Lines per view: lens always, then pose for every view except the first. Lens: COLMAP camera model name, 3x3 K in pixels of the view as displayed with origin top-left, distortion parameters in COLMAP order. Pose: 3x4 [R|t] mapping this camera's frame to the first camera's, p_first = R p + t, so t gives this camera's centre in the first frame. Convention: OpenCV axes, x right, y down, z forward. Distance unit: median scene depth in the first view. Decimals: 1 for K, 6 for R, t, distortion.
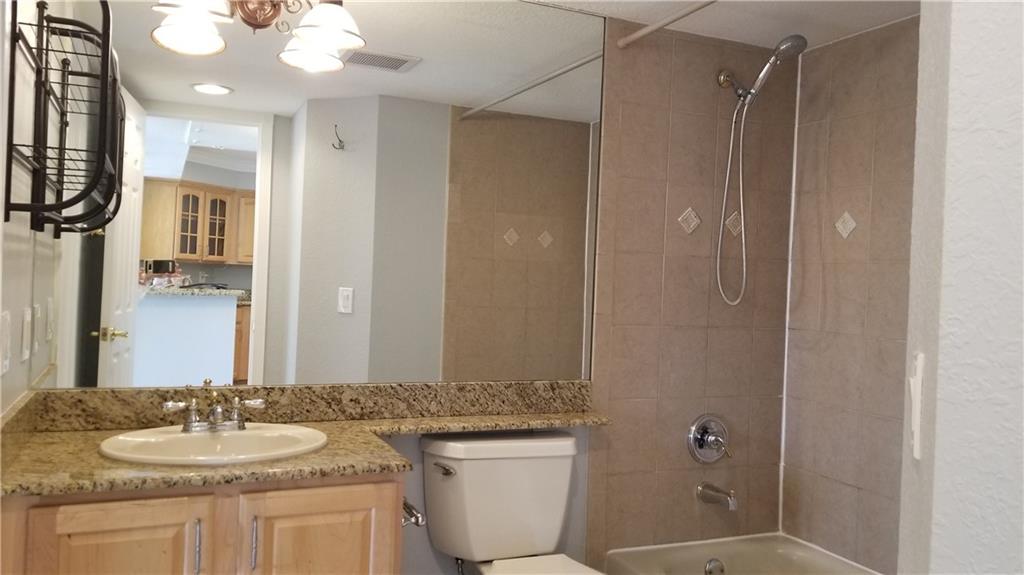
lens RADIAL K [[801.1, 0, 506.2], [0, 801.1, 275.4], [0, 0, 1]] dist [0.112481, -0.187011]
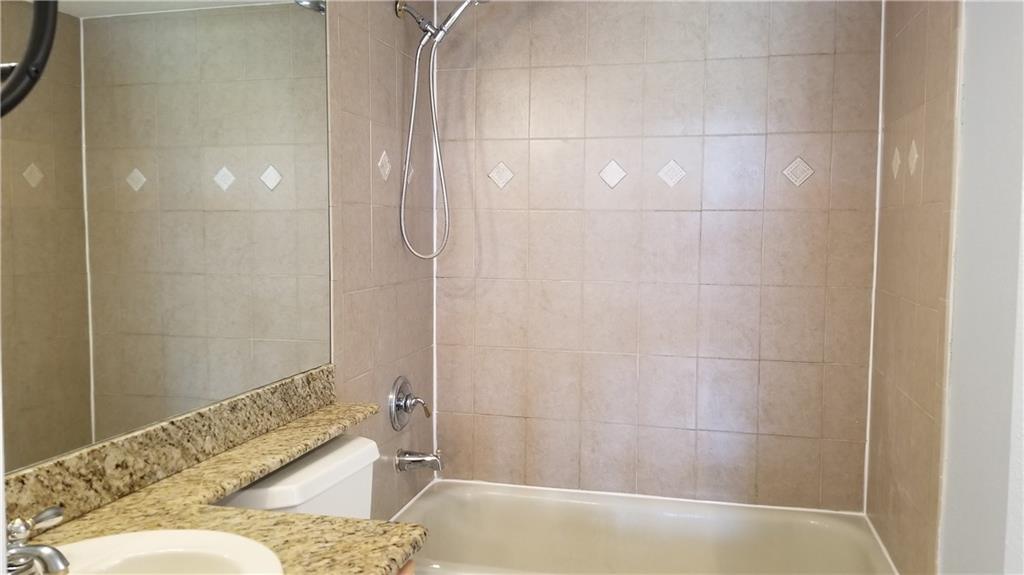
lens RADIAL K [[801.1, 0, 506.2], [0, 801.1, 275.4], [0, 0, 1]] dist [0.112481, -0.187011]
pose [[0.616238, -0.083456, 0.783126, -0.453582], [0.015568, 0.995466, 0.093834, -0.034075], [-0.787406, -0.045632, 0.614743, 0.400646]]
